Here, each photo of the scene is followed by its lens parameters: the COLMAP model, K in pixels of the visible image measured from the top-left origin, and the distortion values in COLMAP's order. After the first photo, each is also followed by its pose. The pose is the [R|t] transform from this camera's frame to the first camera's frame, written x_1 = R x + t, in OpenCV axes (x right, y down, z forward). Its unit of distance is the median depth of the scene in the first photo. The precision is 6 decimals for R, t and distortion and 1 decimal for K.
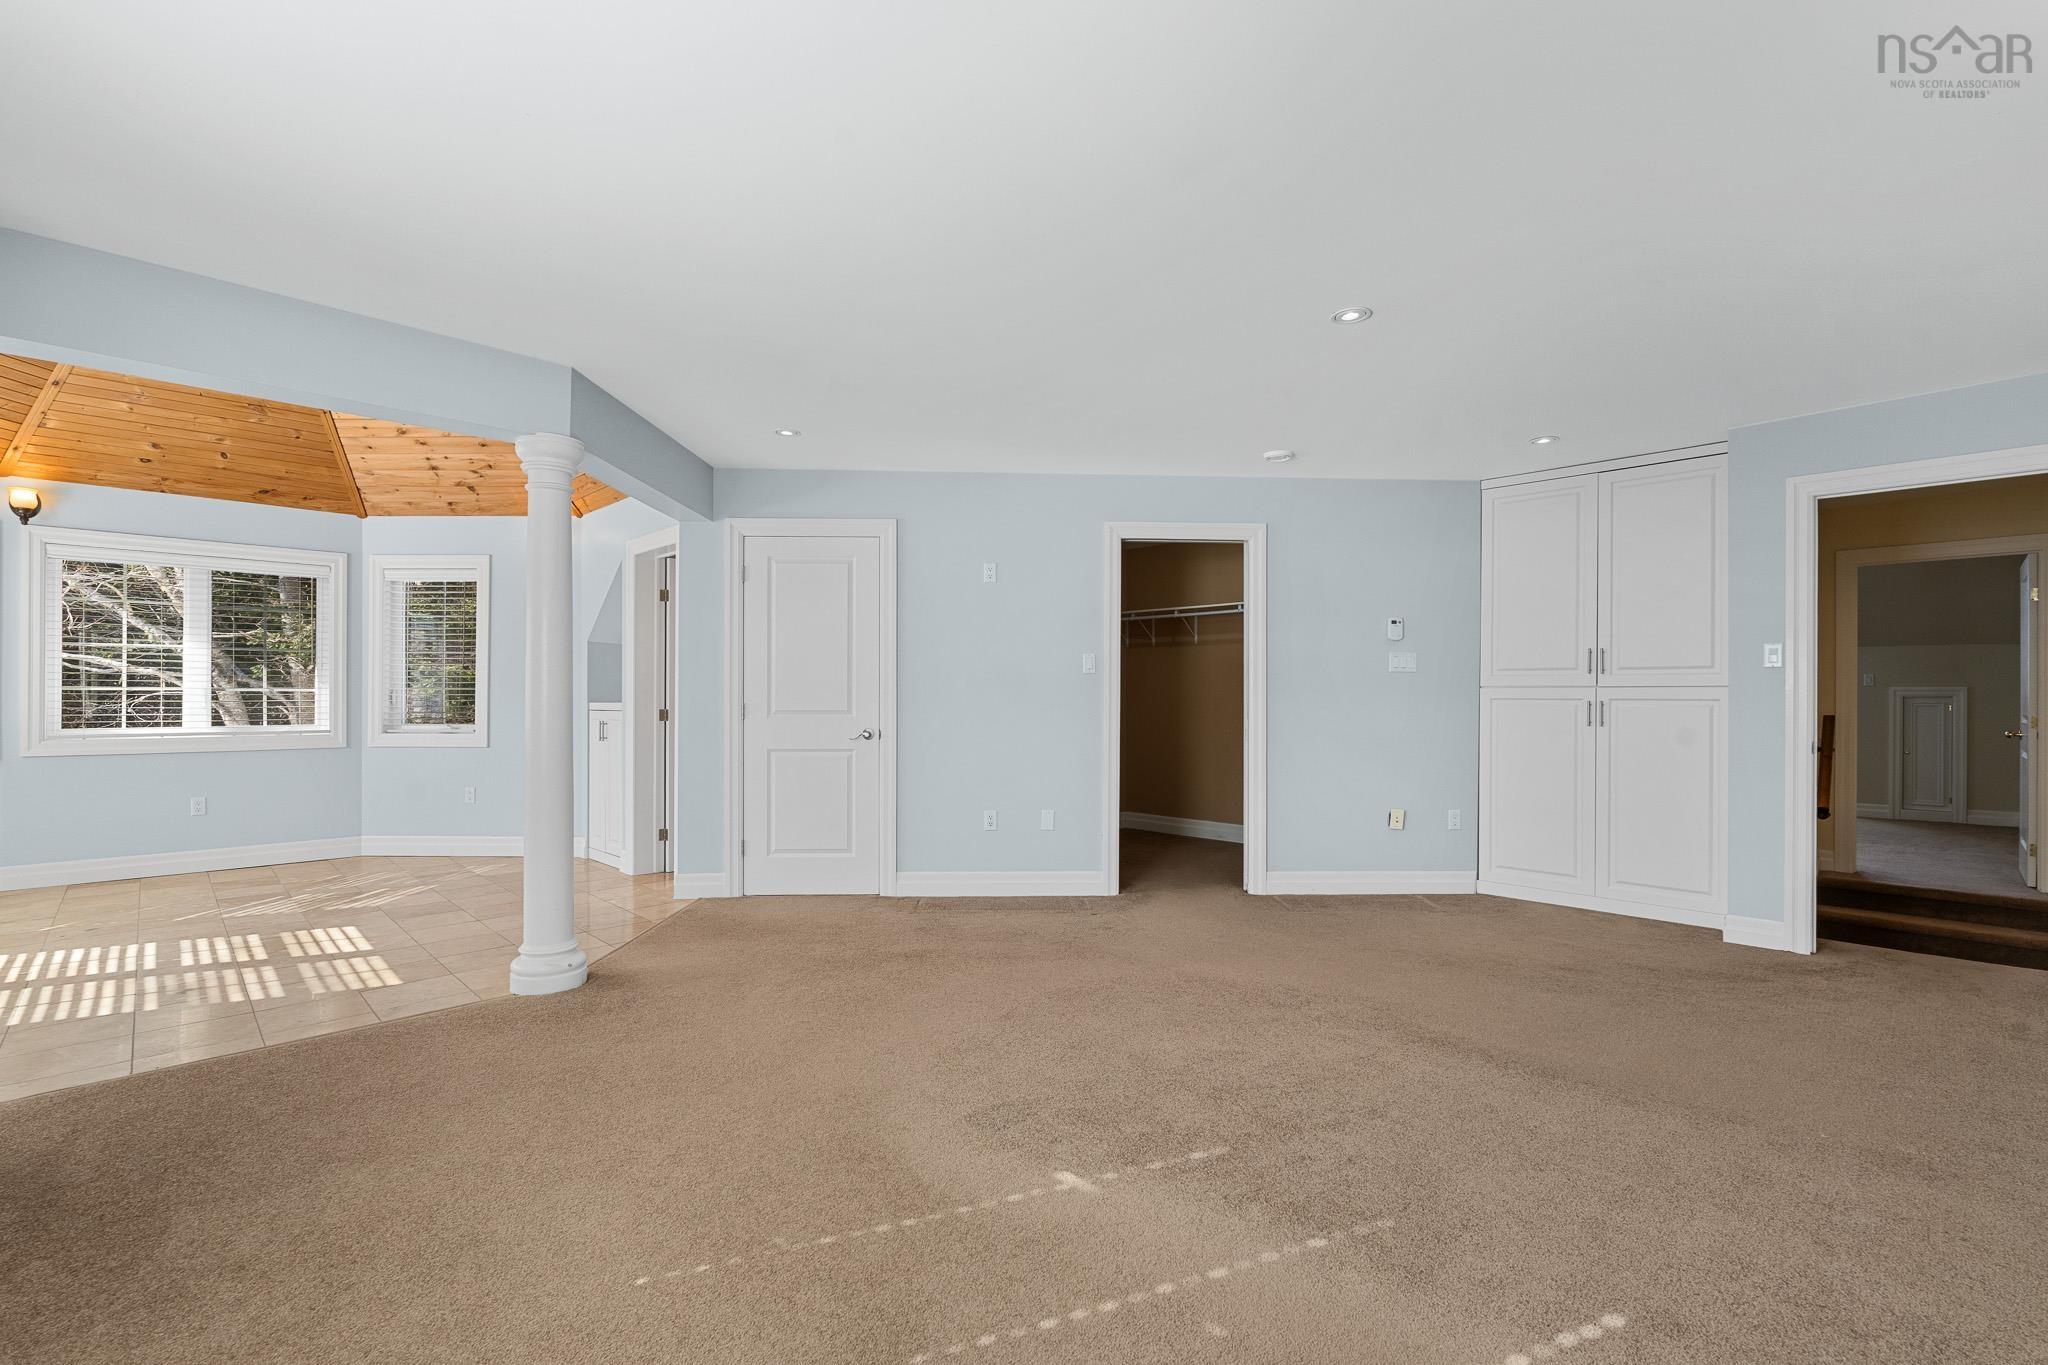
lens RADIAL K [[902.2, 0, 1024.7], [0, 902.2, 692.3], [0, 0, 1]] dist [-0.000620, -0.000504]
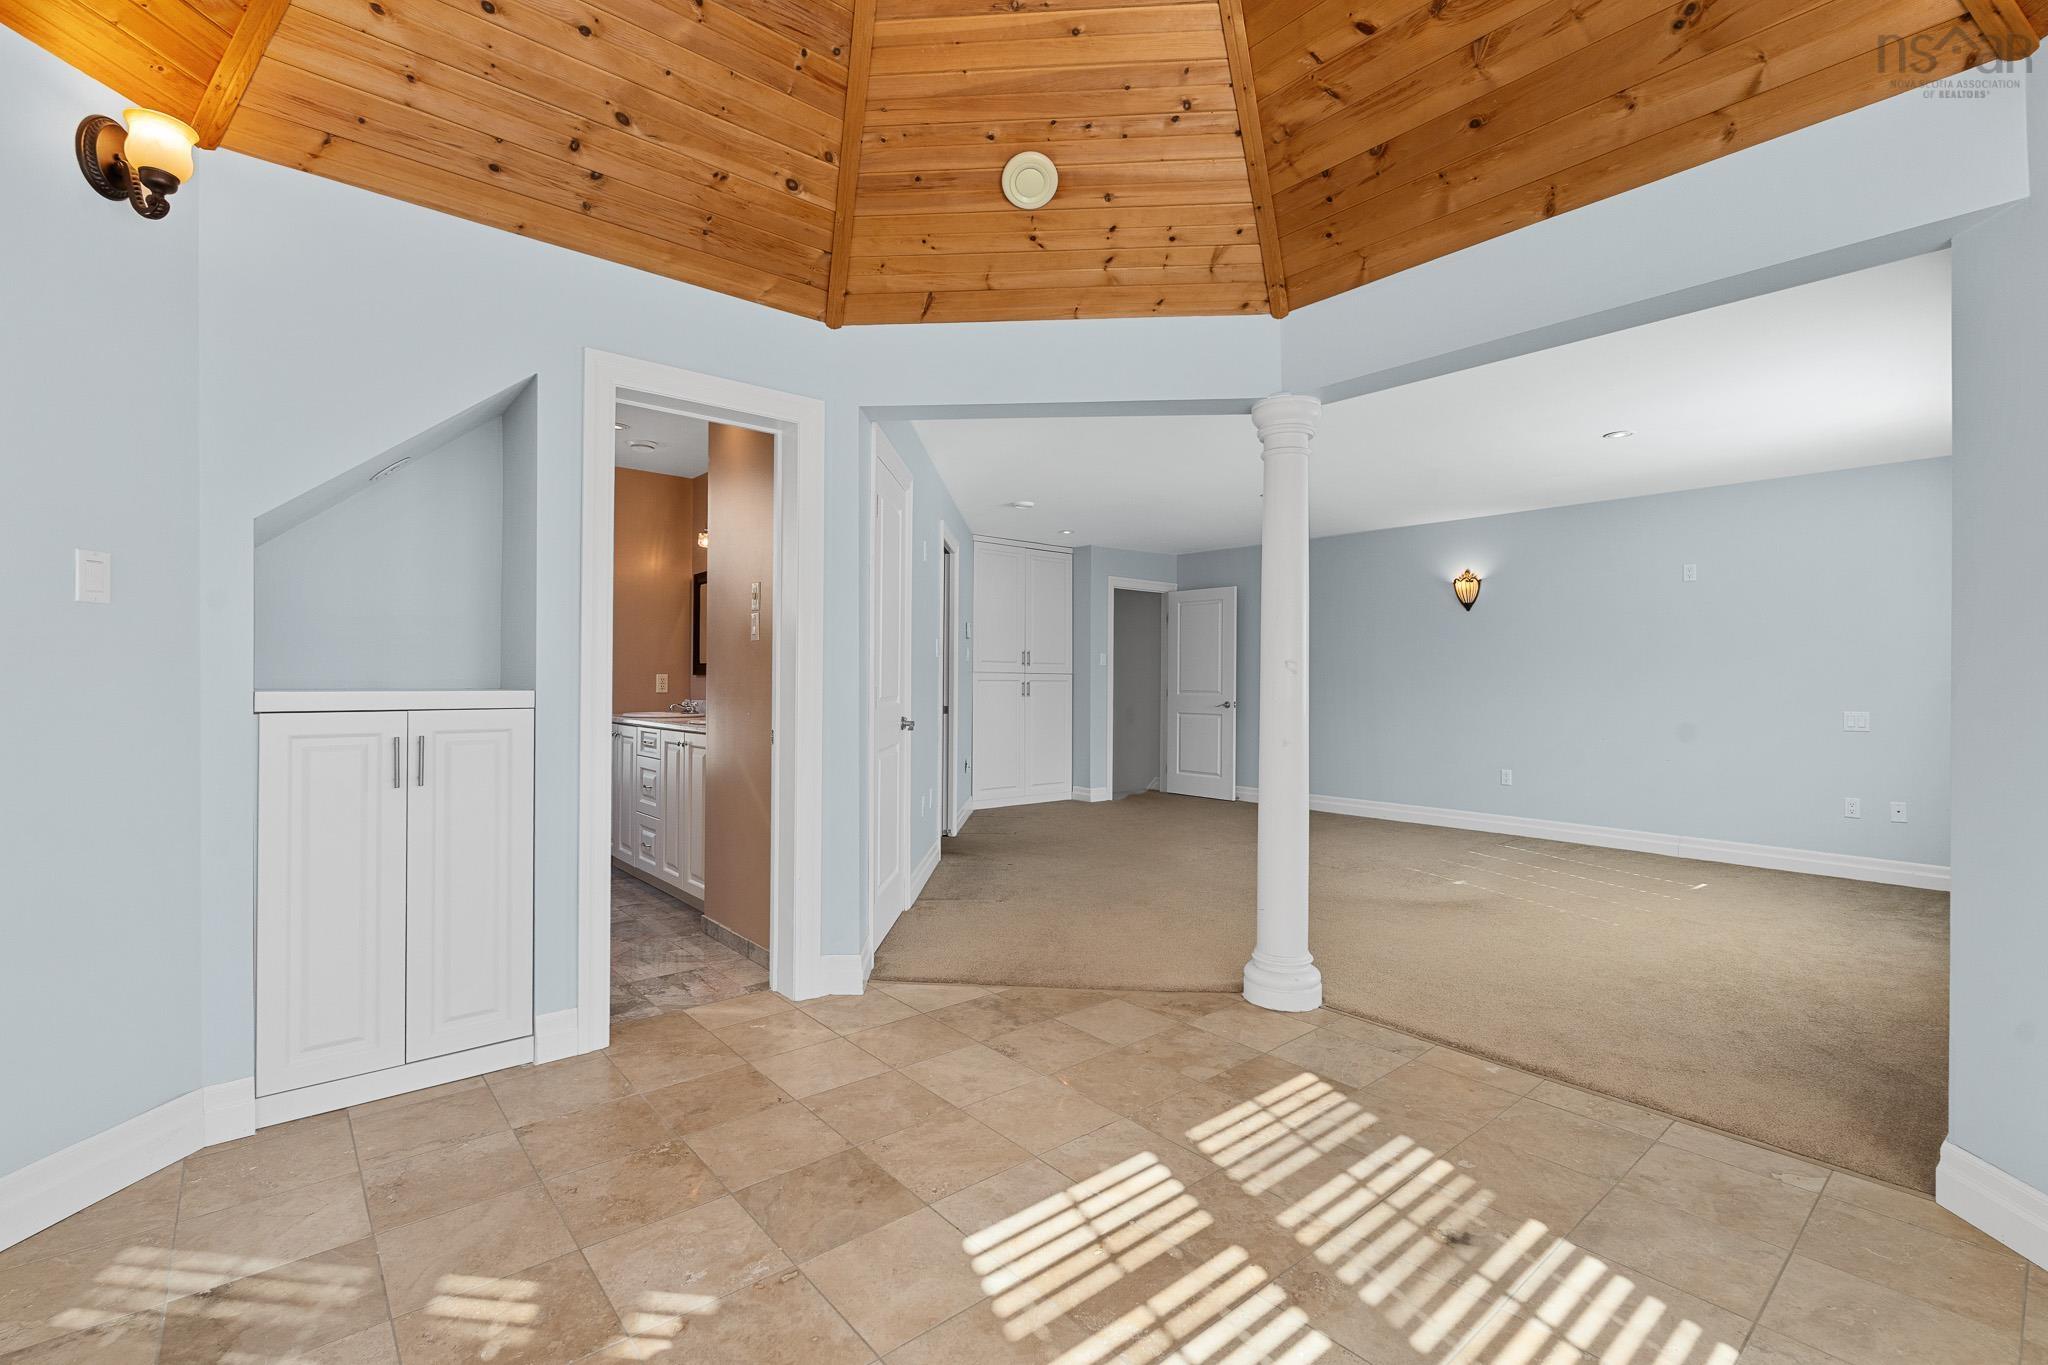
lens RADIAL K [[902.2, 0, 1028.6], [0, 902.2, 674.8], [0, 0, 1]] dist [-0.000620, -0.000504]
pose [[0.059295, 0.006268, 0.998221, -0.849111], [-0.006468, 0.999962, -0.005895, 0.005537], [-0.998220, -0.006107, 0.059333, 0.702570]]
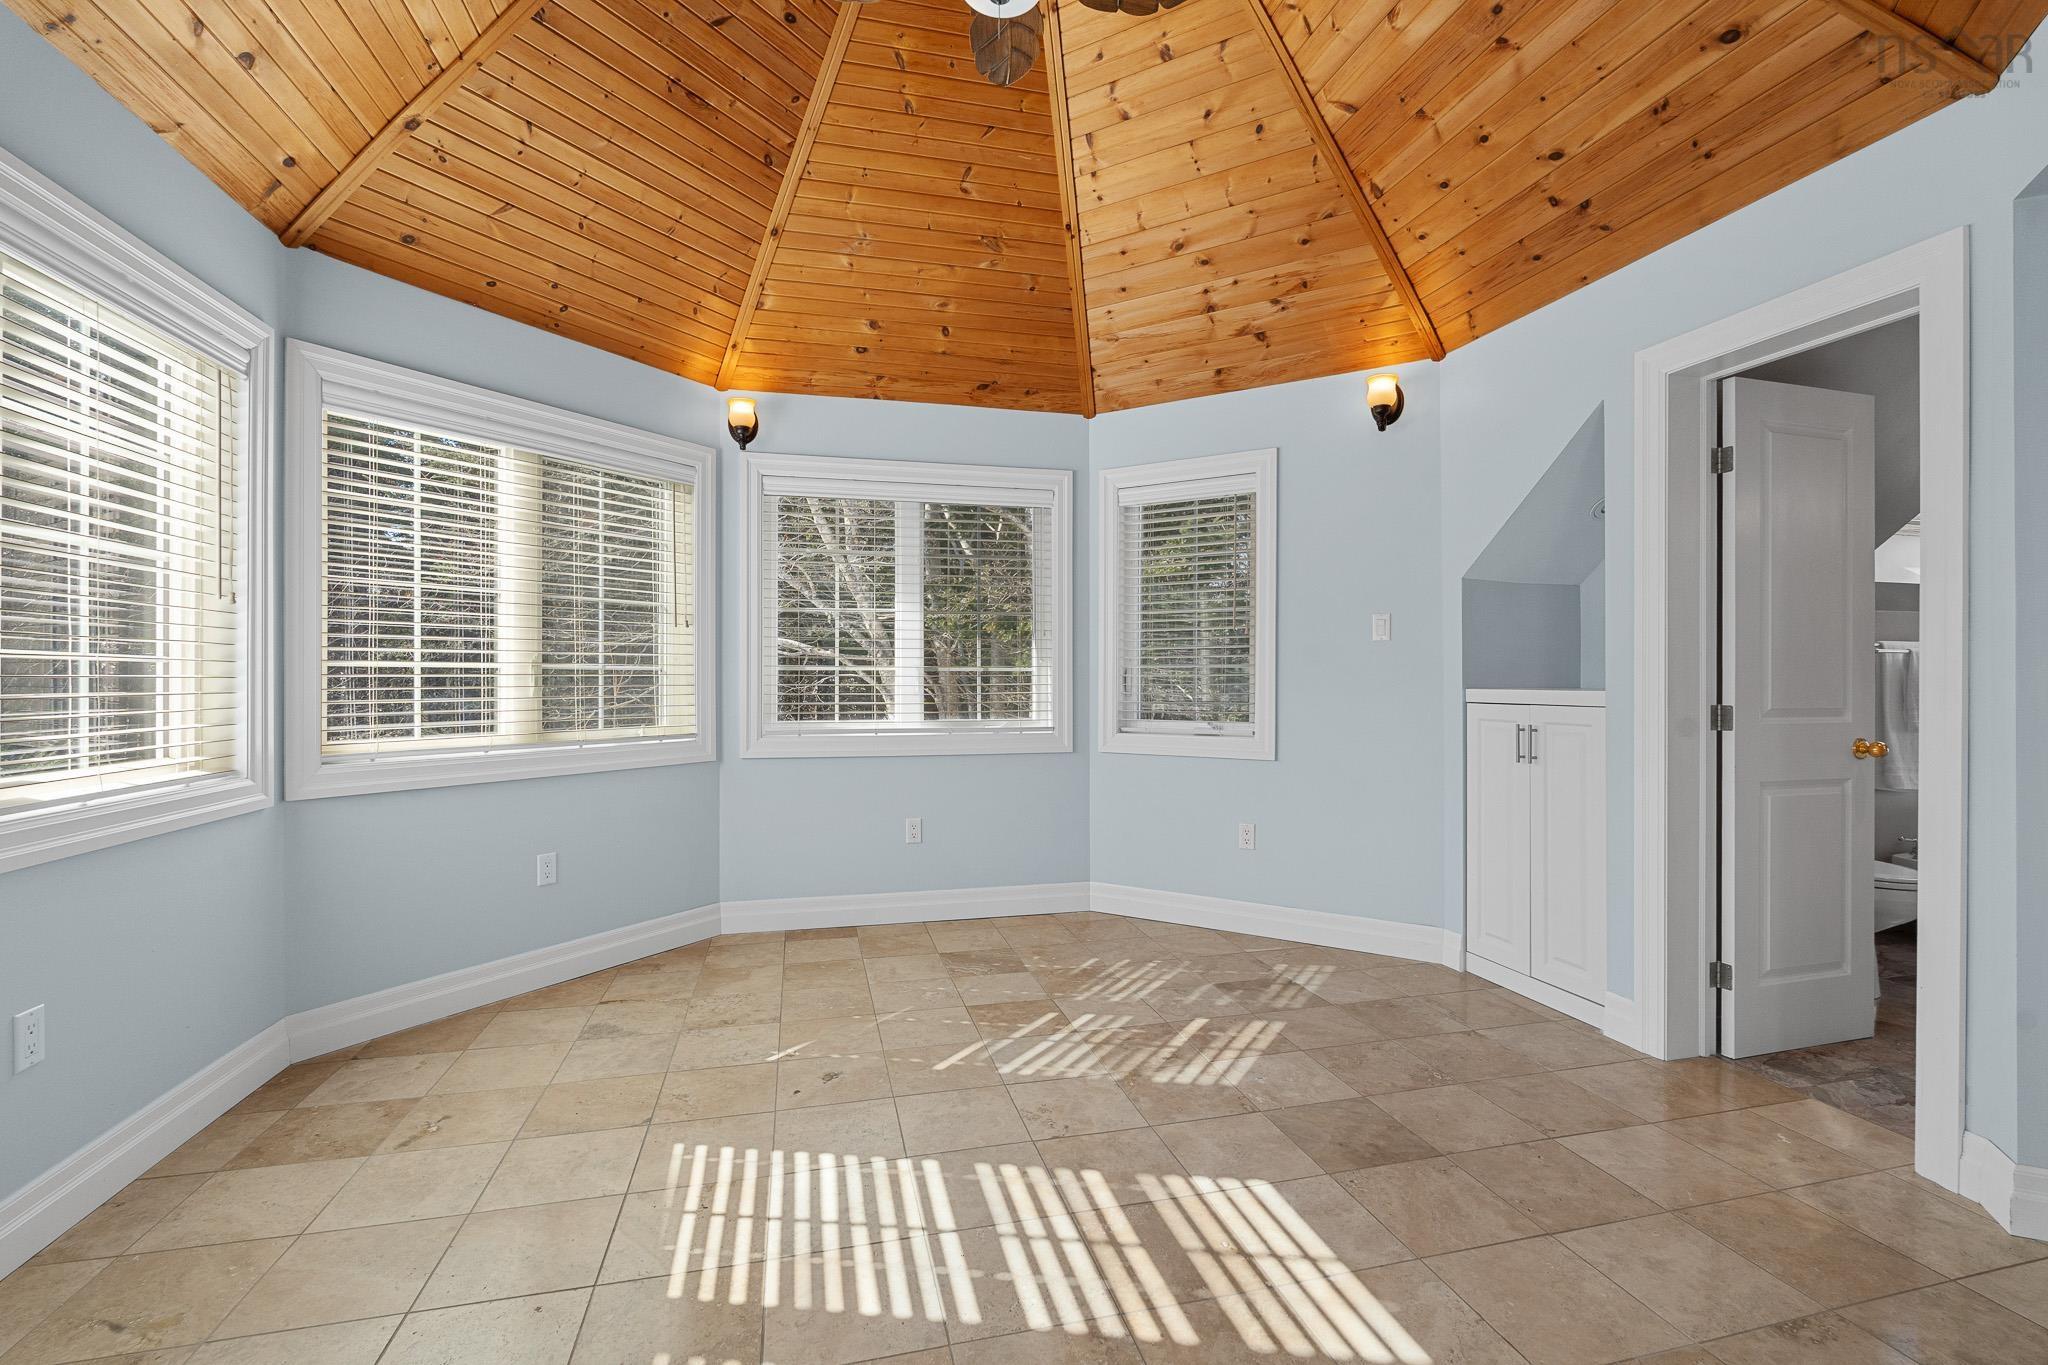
lens RADIAL K [[902.2, 0, 1019.8], [0, 902.2, 678.3], [0, 0, 1]] dist [-0.000620, -0.000504]
pose [[0.863867, -0.002358, -0.503715, -0.477889], [0.002985, 0.999995, 0.000438, 0.004206], [0.503711, -0.001882, 0.863870, 0.418360]]
